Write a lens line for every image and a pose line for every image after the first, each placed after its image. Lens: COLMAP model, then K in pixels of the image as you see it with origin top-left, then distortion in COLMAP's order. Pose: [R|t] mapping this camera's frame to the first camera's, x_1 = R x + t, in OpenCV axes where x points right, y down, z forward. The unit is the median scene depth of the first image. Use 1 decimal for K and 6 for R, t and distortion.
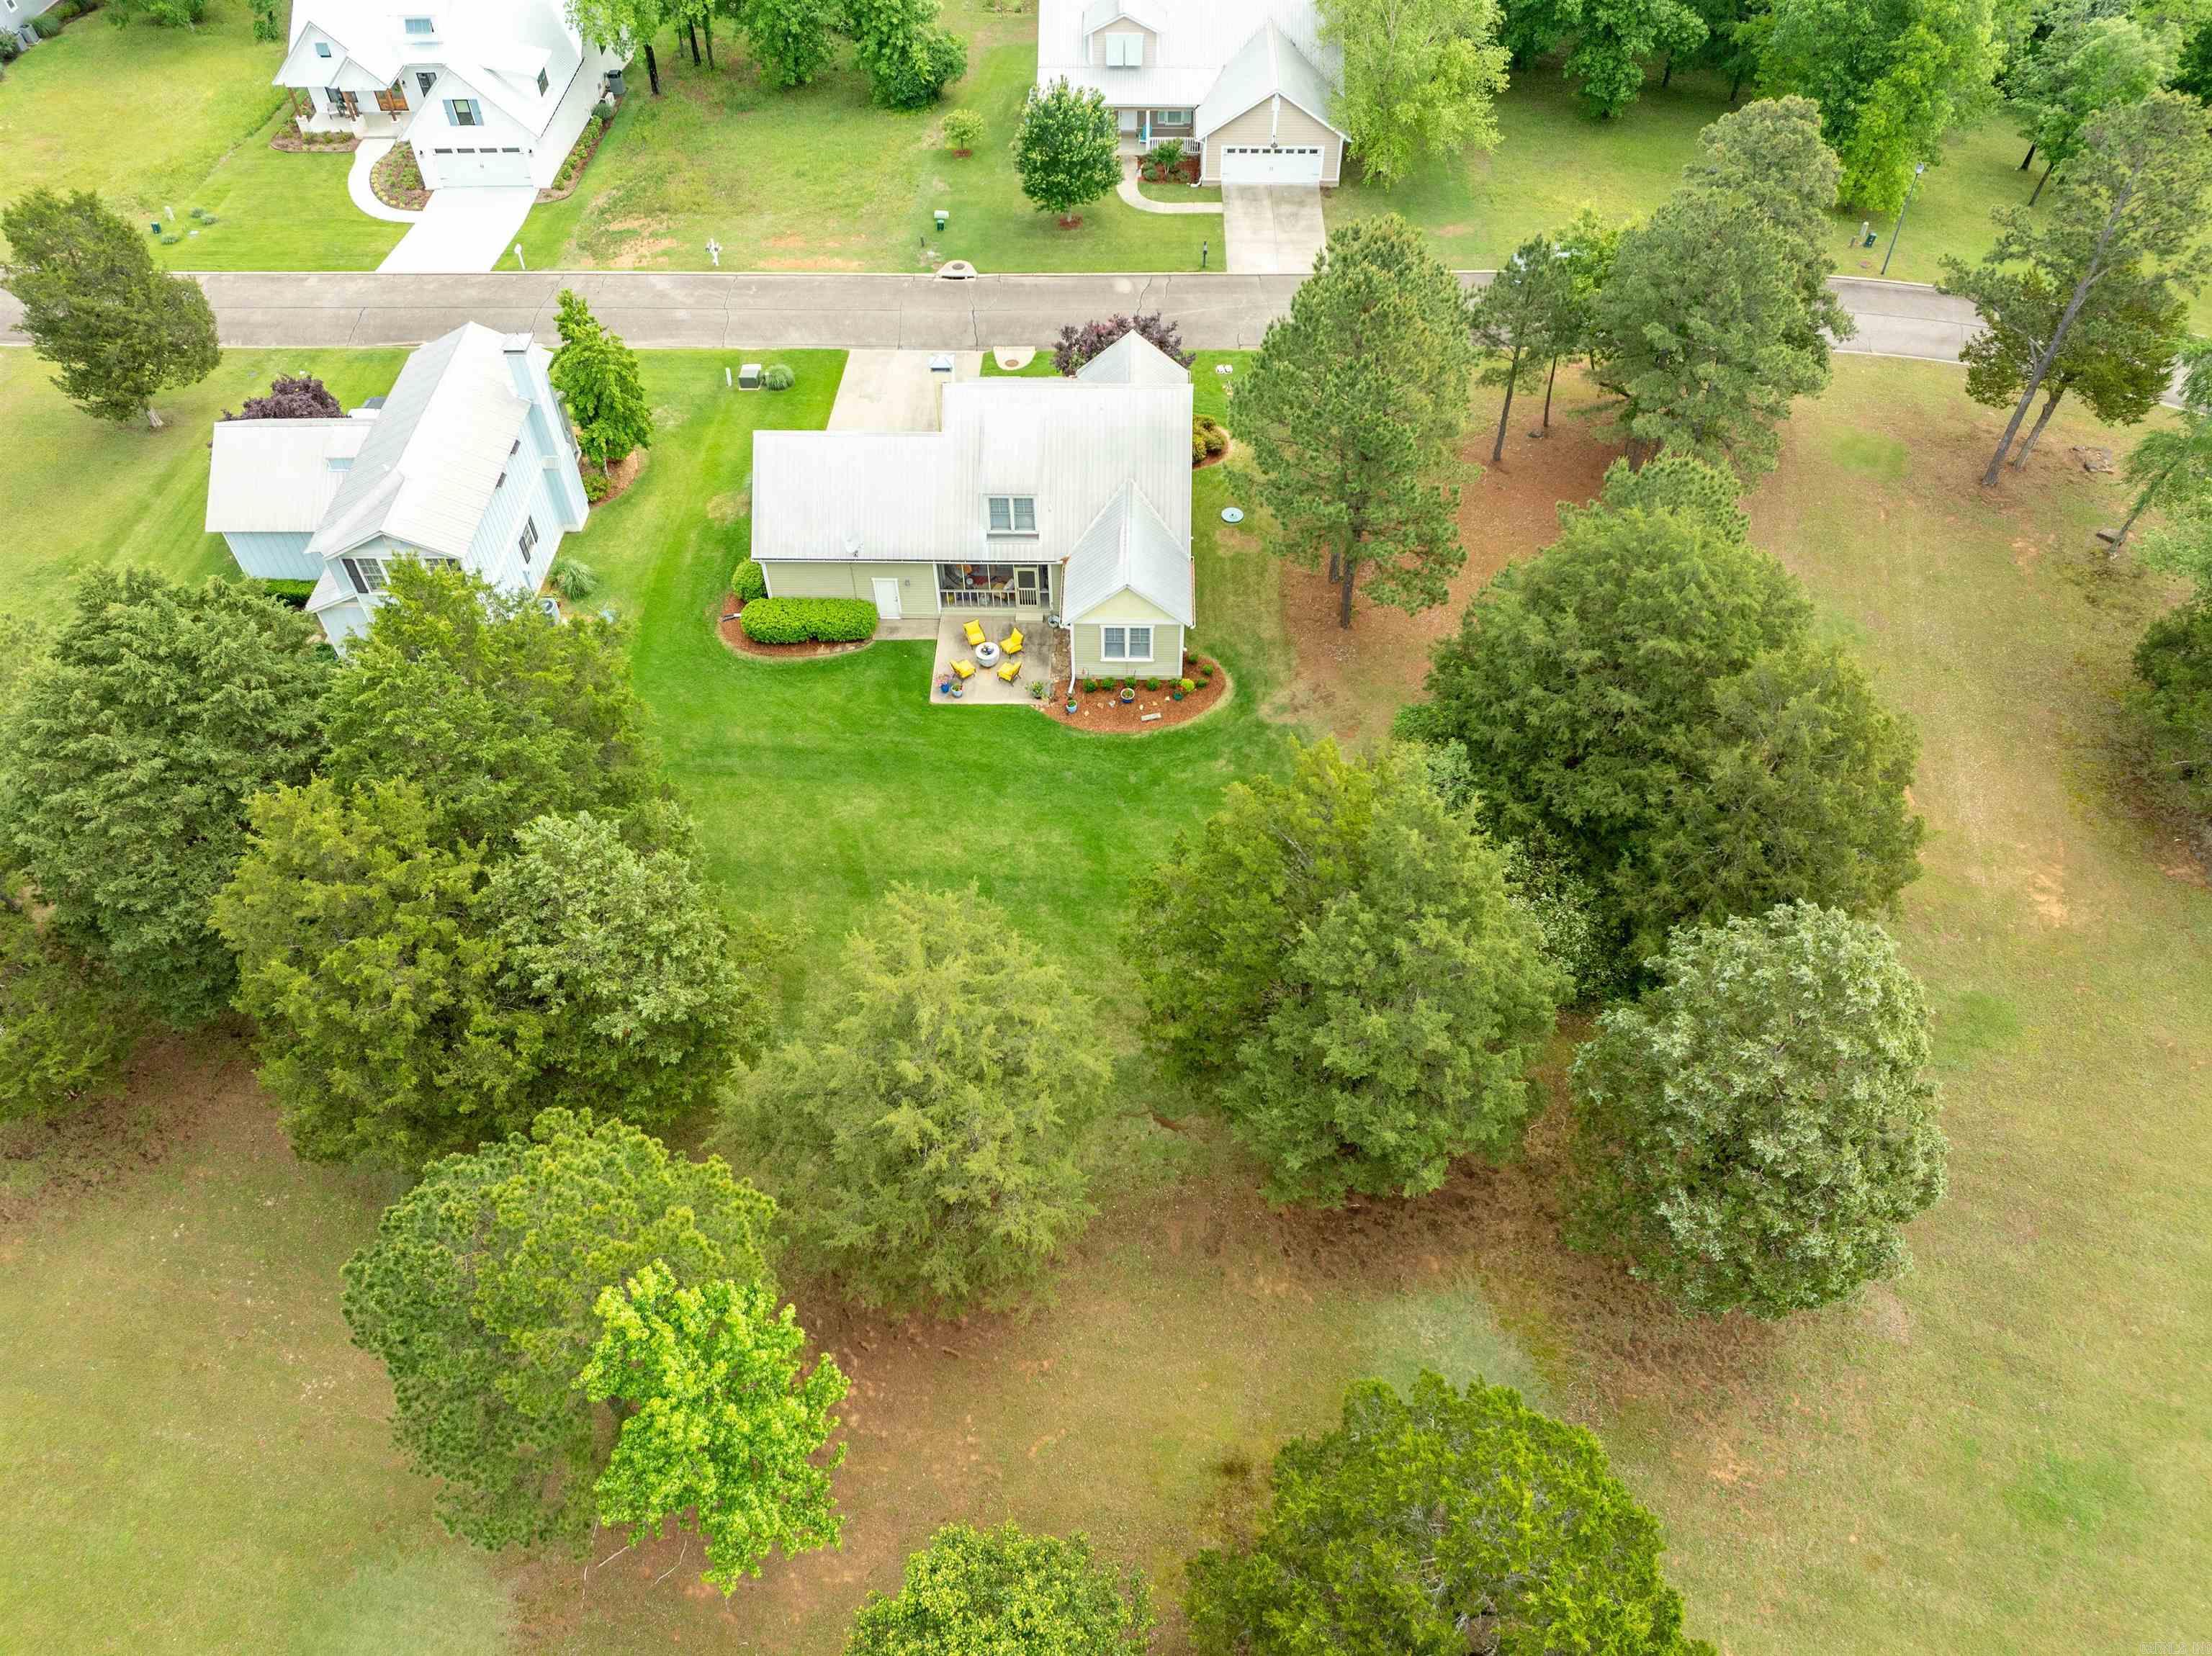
lens RADIAL K [[1514.2, 0, 1106.0], [0, 1514.2, 828.0], [0, 0, 1]] dist [-0.035008, -0.003879]
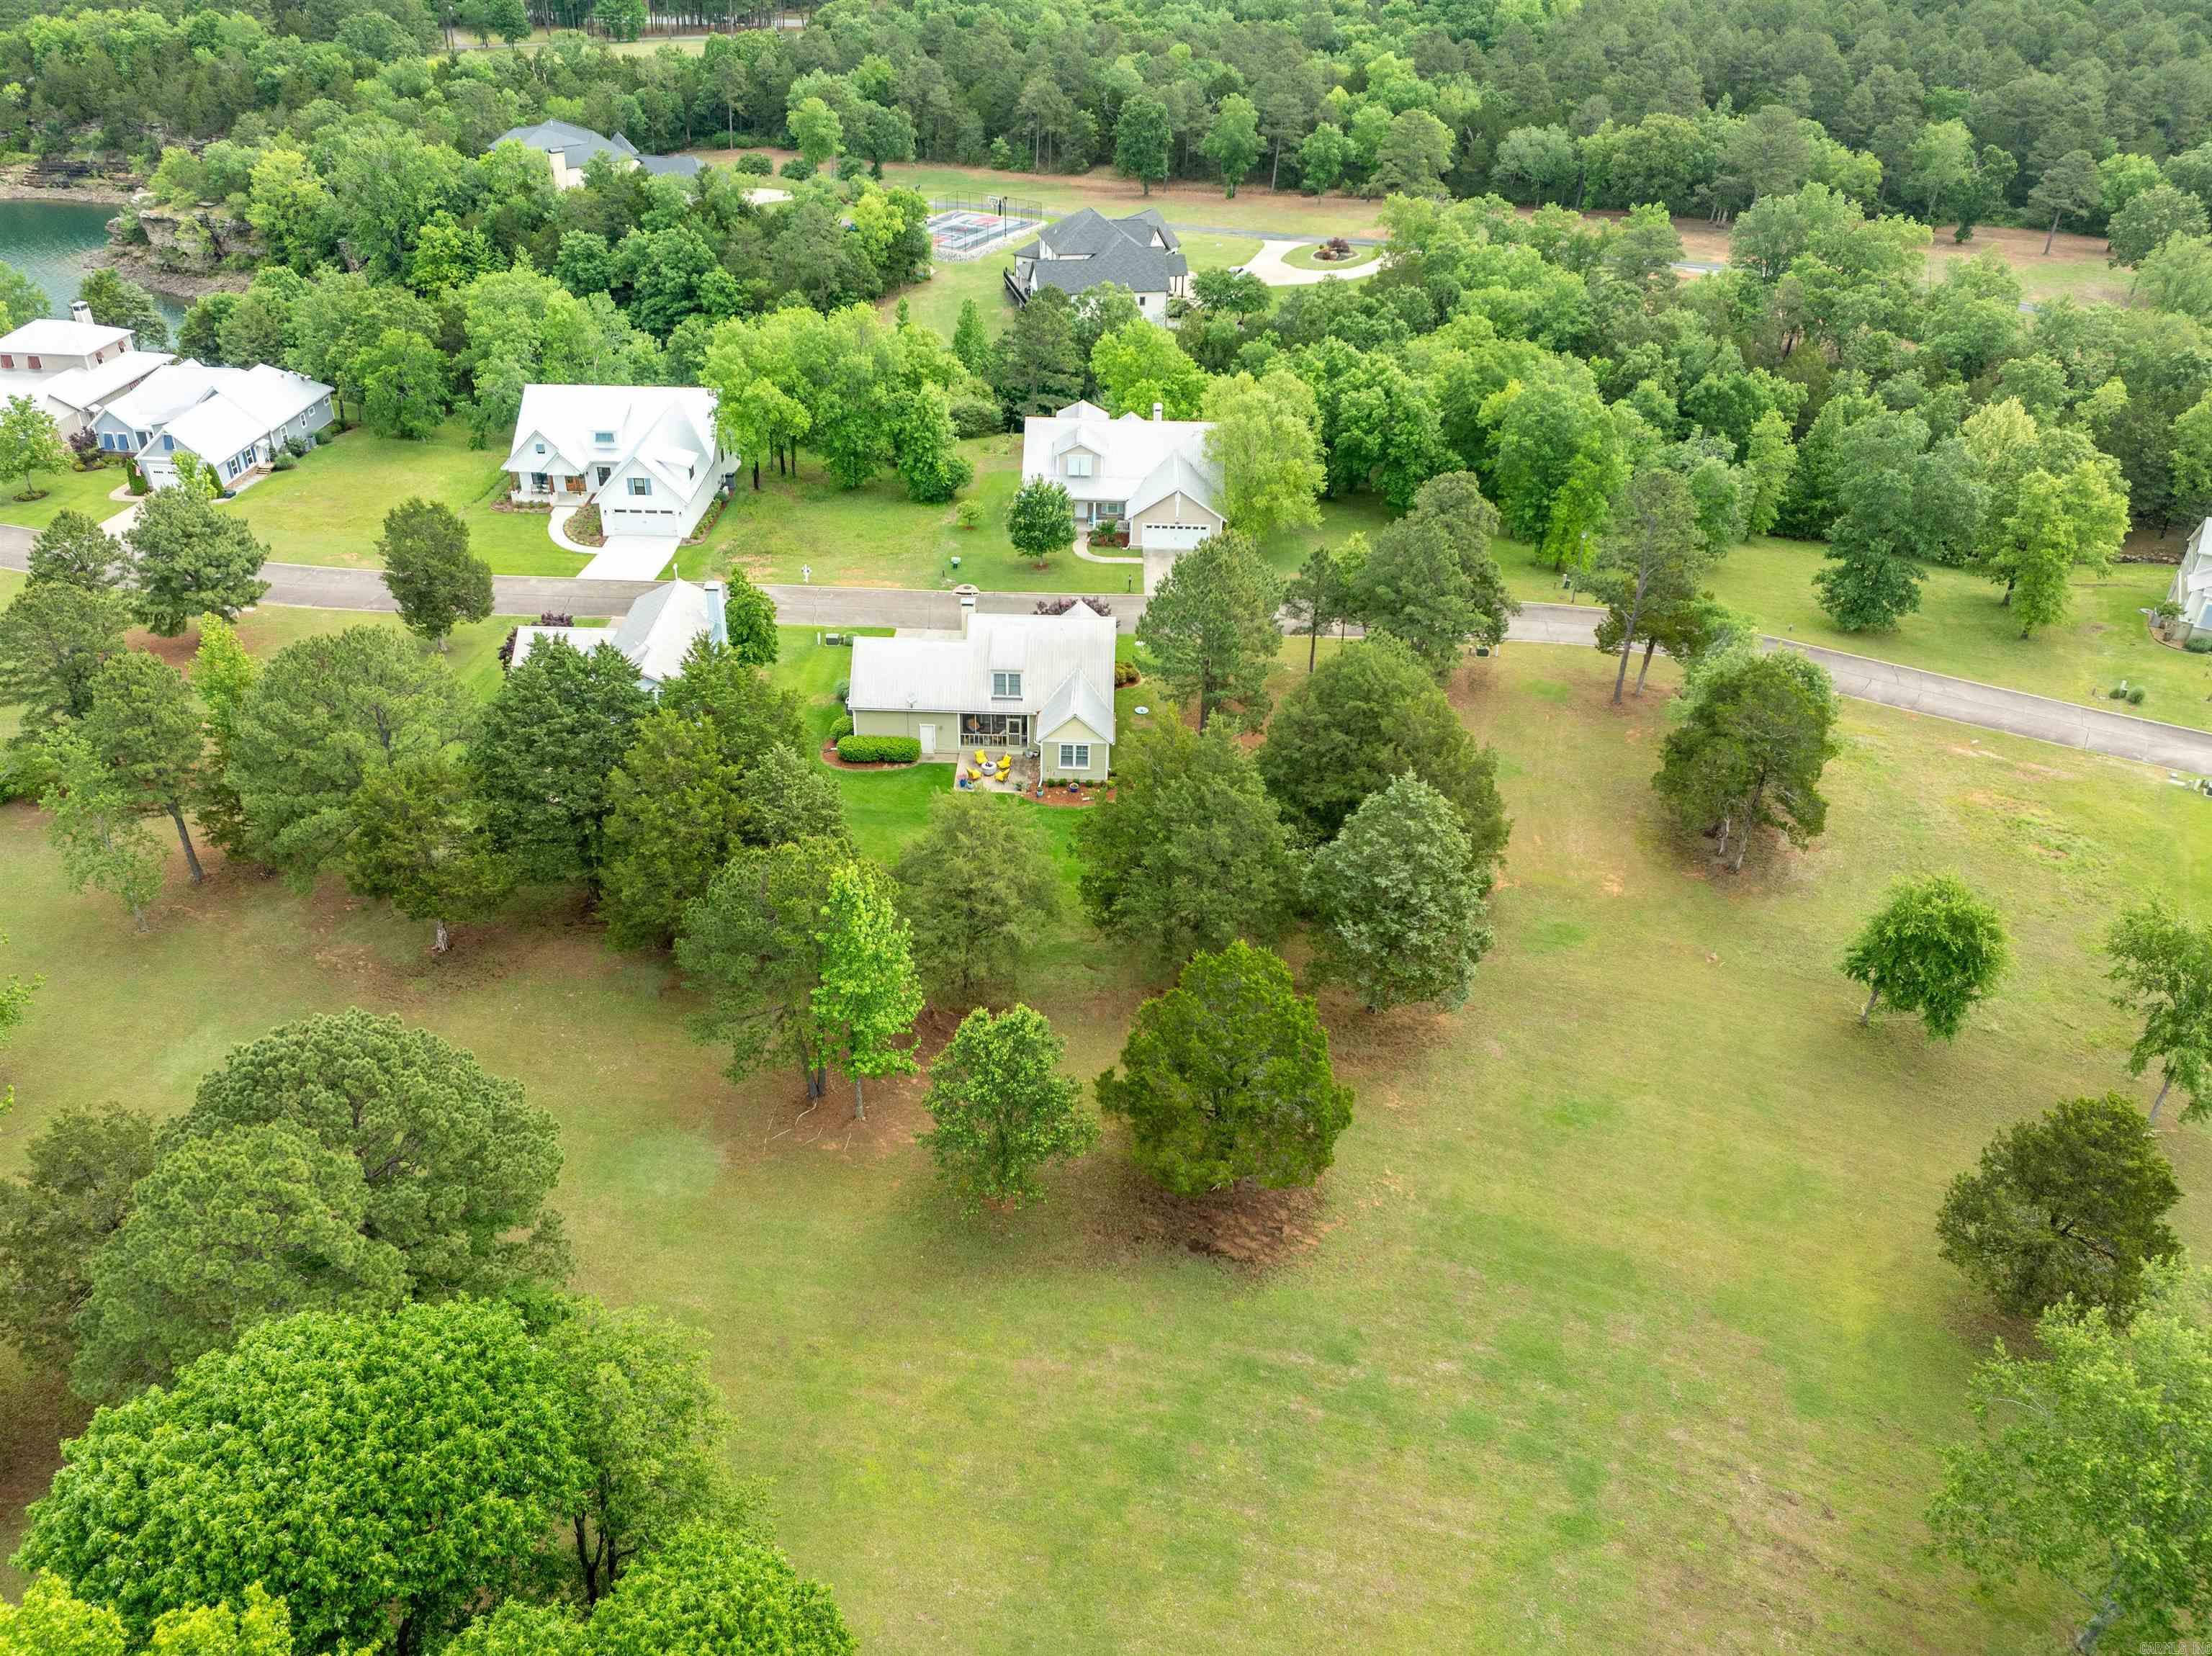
lens RADIAL K [[1514.2, 0, 1106.0], [0, 1514.2, 828.0], [0, 0, 1]] dist [-0.035008, -0.003879]
pose [[0.999274, 0.021797, 0.031247, -0.001496], [-0.011909, 0.957776, -0.287270, 0.400676], [-0.036189, 0.286689, 0.957340, -0.531797]]
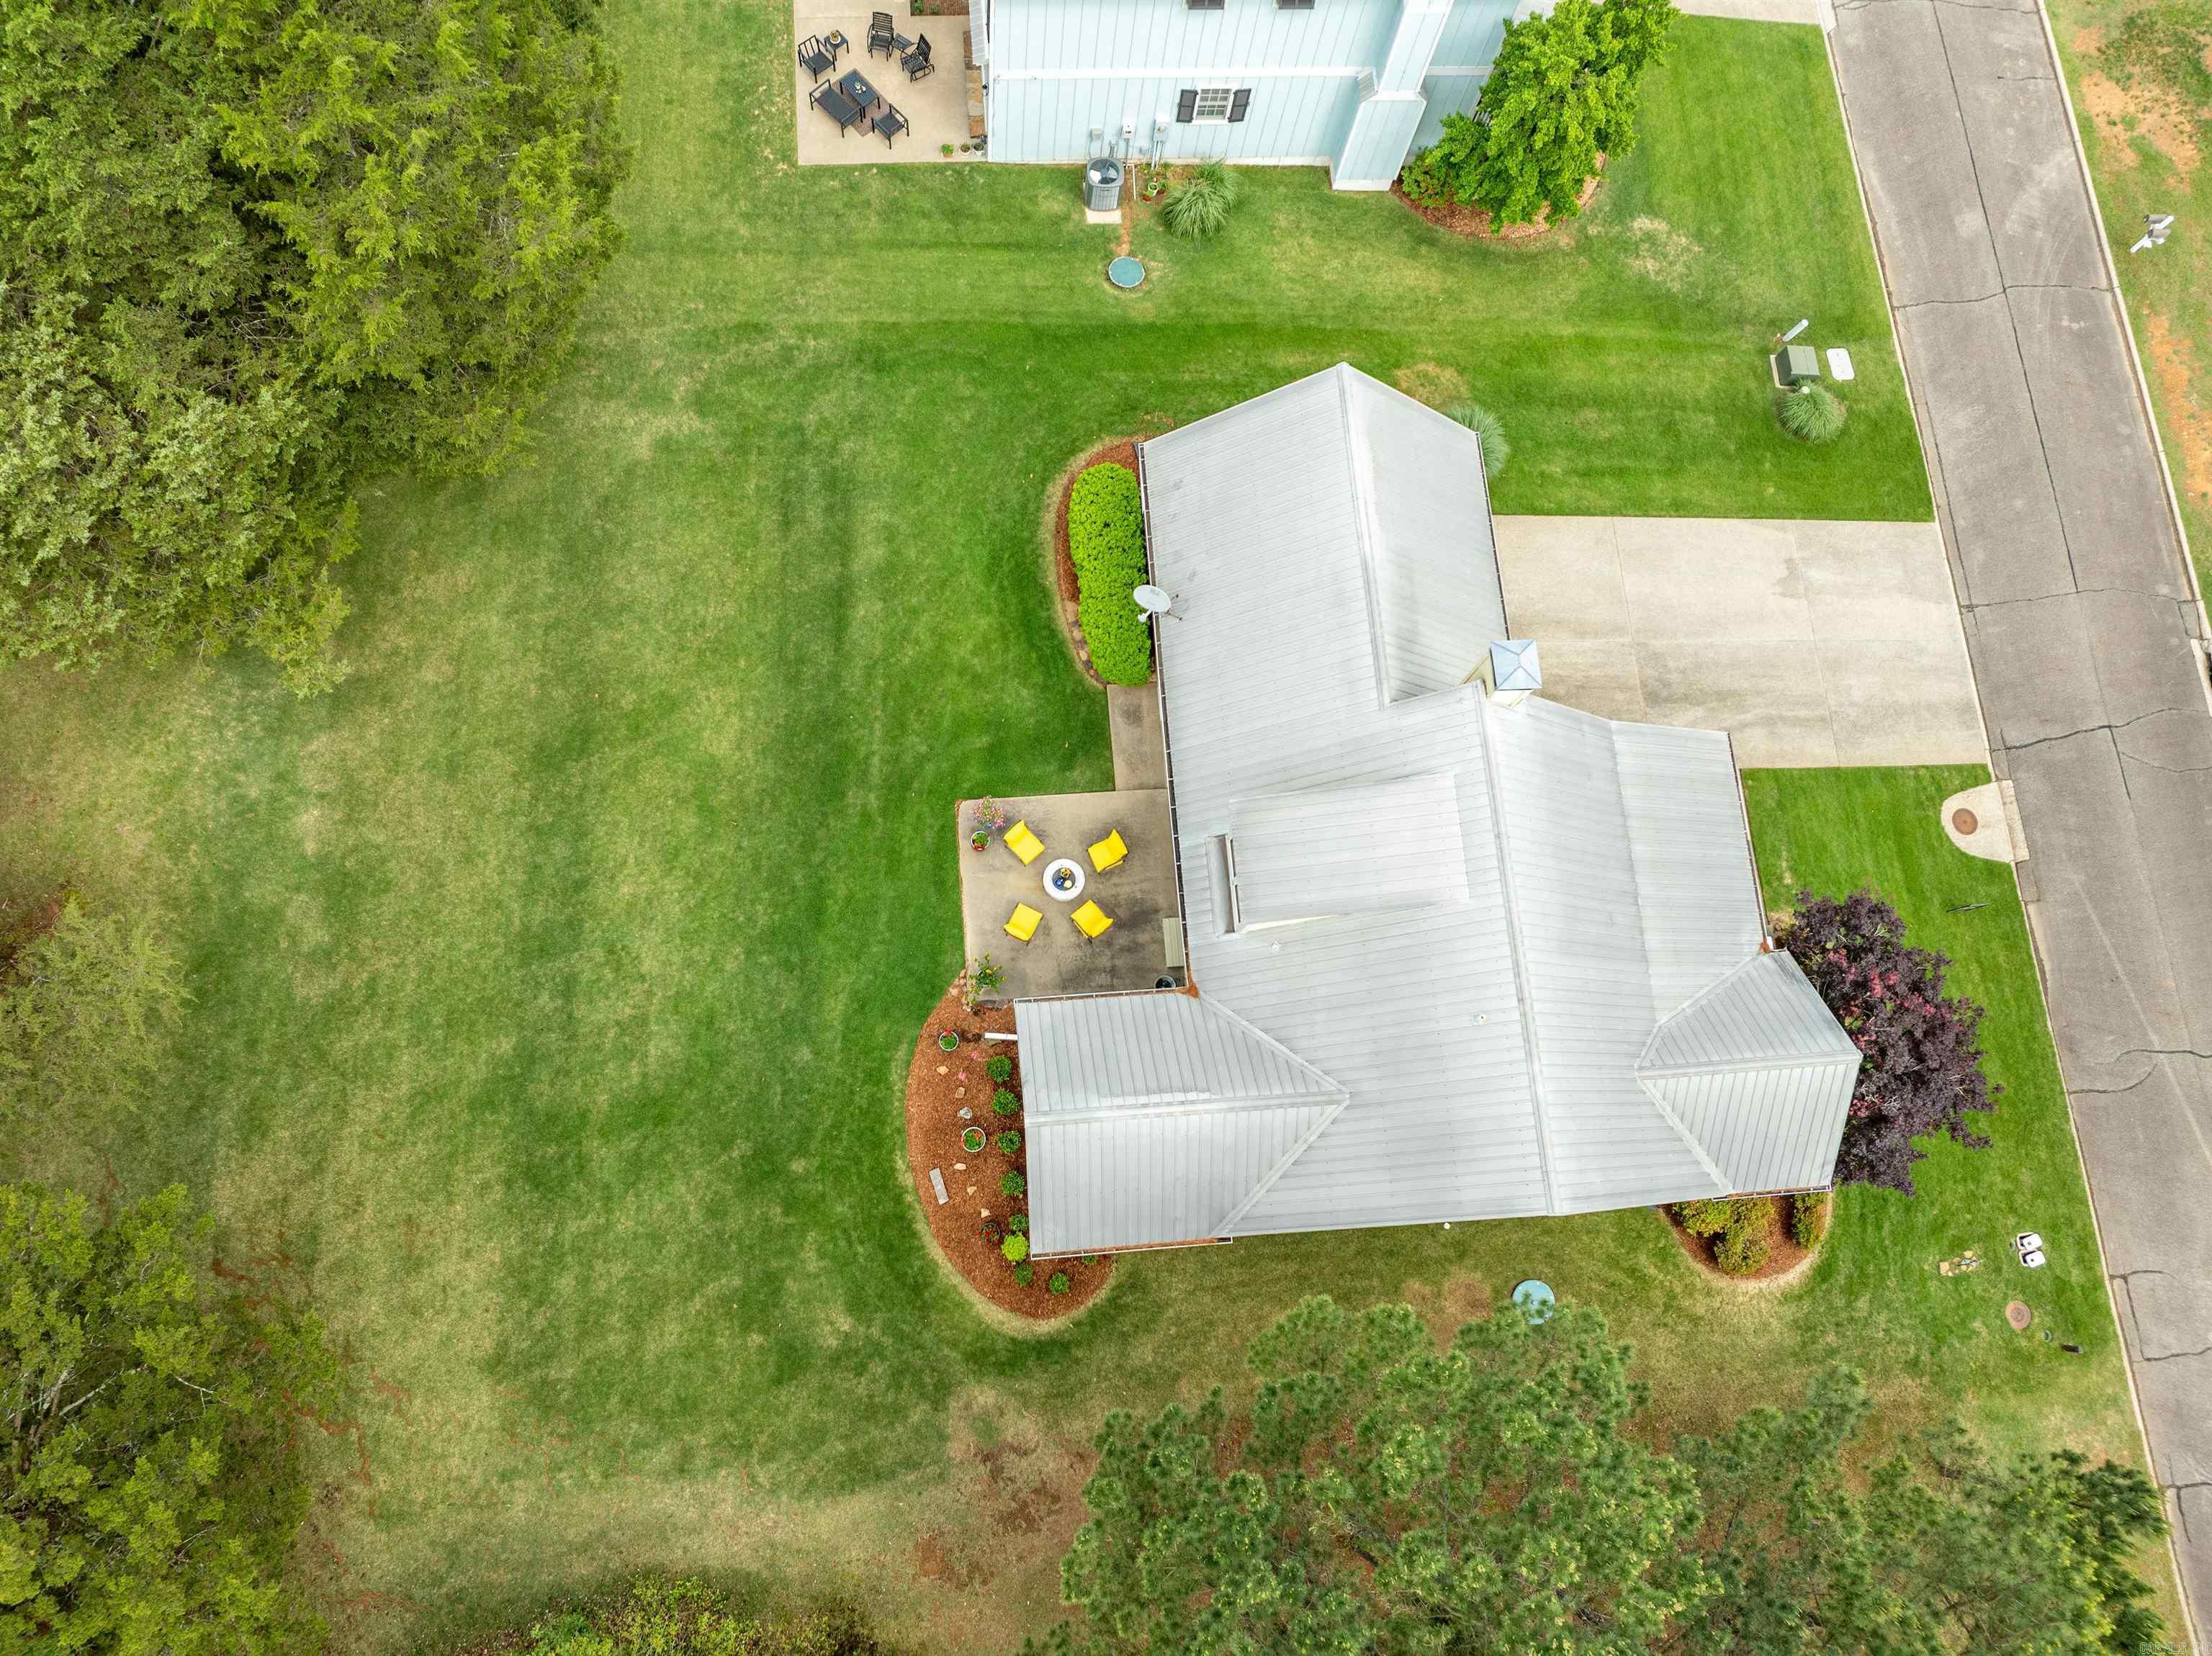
lens RADIAL K [[1514.2, 0, 1106.0], [0, 1514.2, 828.0], [0, 0, 1]] dist [-0.035008, -0.003879]
pose [[0.101006, 0.967200, -0.233072, 0.033808], [-0.816250, 0.214501, 0.536400, -0.402687], [0.568800, 0.136066, 0.811143, 0.499736]]
